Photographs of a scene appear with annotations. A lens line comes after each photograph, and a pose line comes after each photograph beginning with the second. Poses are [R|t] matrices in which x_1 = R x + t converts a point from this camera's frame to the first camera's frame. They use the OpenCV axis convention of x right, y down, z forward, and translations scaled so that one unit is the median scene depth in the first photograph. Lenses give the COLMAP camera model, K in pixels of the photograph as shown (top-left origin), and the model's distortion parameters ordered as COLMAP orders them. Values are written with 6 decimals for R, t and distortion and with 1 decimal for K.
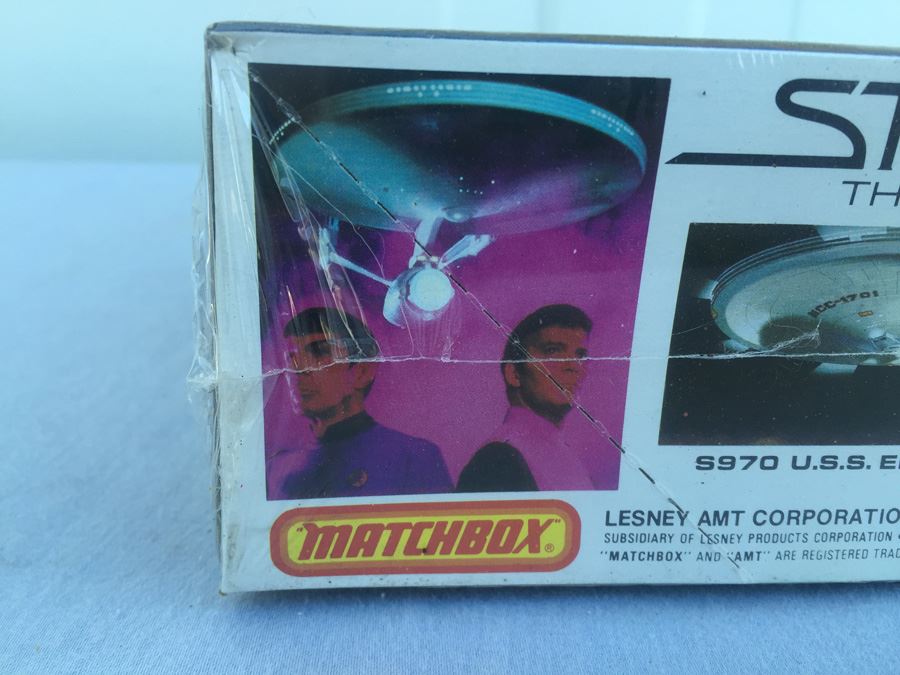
lens RADIAL K [[764.4, 0, 450.0], [0, 764.4, 337.5], [0, 0, 1]] dist [0.078164, -0.137396]
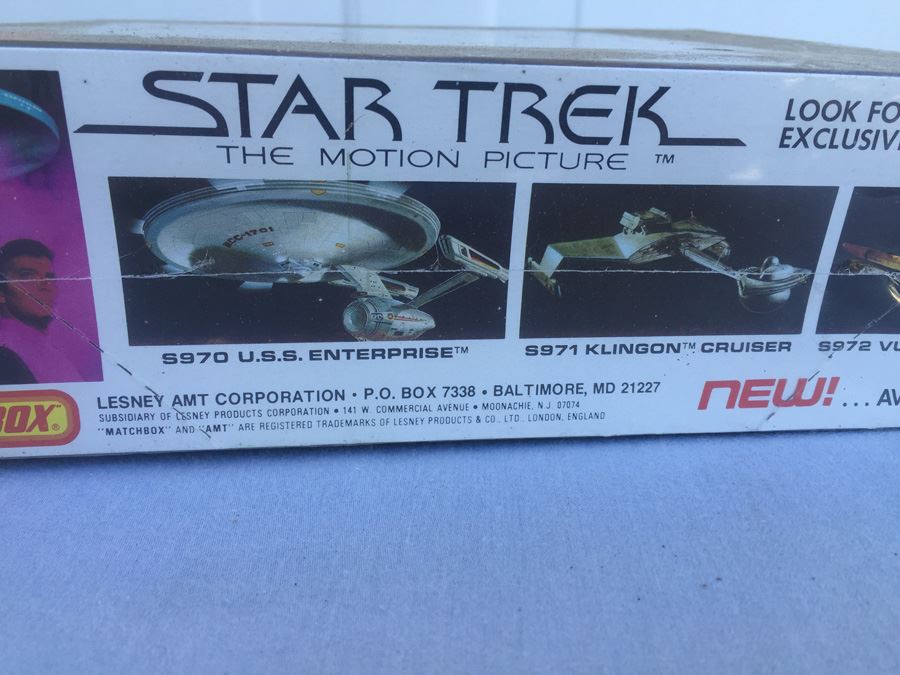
lens RADIAL K [[764.4, 0, 450.0], [0, 764.4, 337.5], [0, 0, 1]] dist [0.078164, -0.137396]
pose [[0.996834, -0.023151, 0.076060, 0.725408], [0.019393, 0.998572, 0.049776, 0.070100], [-0.077104, -0.048143, 0.995860, -0.371681]]
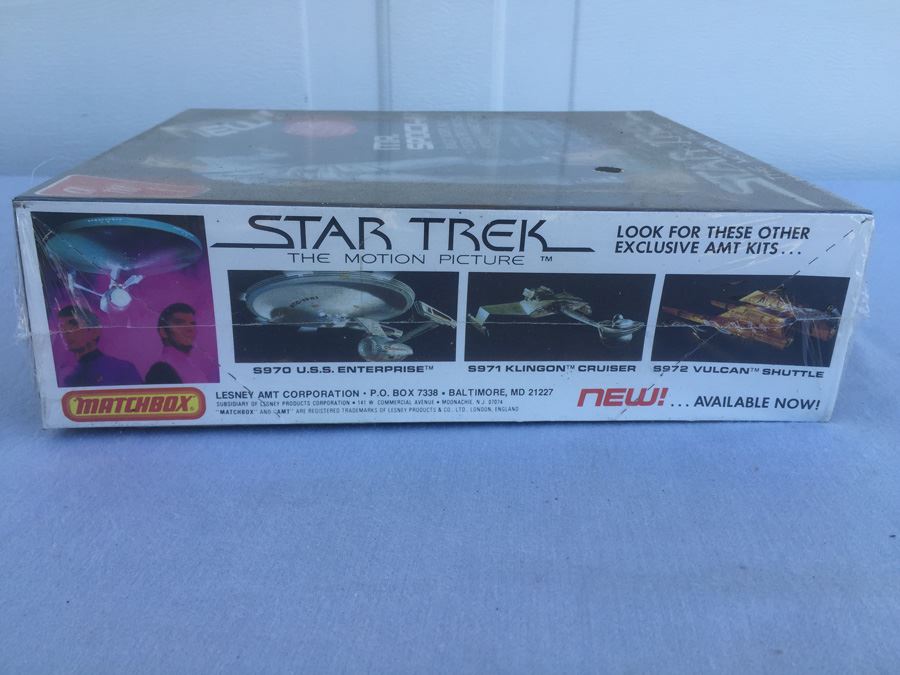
lens RADIAL K [[764.4, 0, 450.0], [0, 764.4, 337.5], [0, 0, 1]] dist [0.078164, -0.137396]
pose [[0.999766, -0.007797, 0.020187, 0.871519], [0.006540, 0.998080, 0.061587, -0.073244], [-0.020629, -0.061441, 0.997898, -1.307146]]
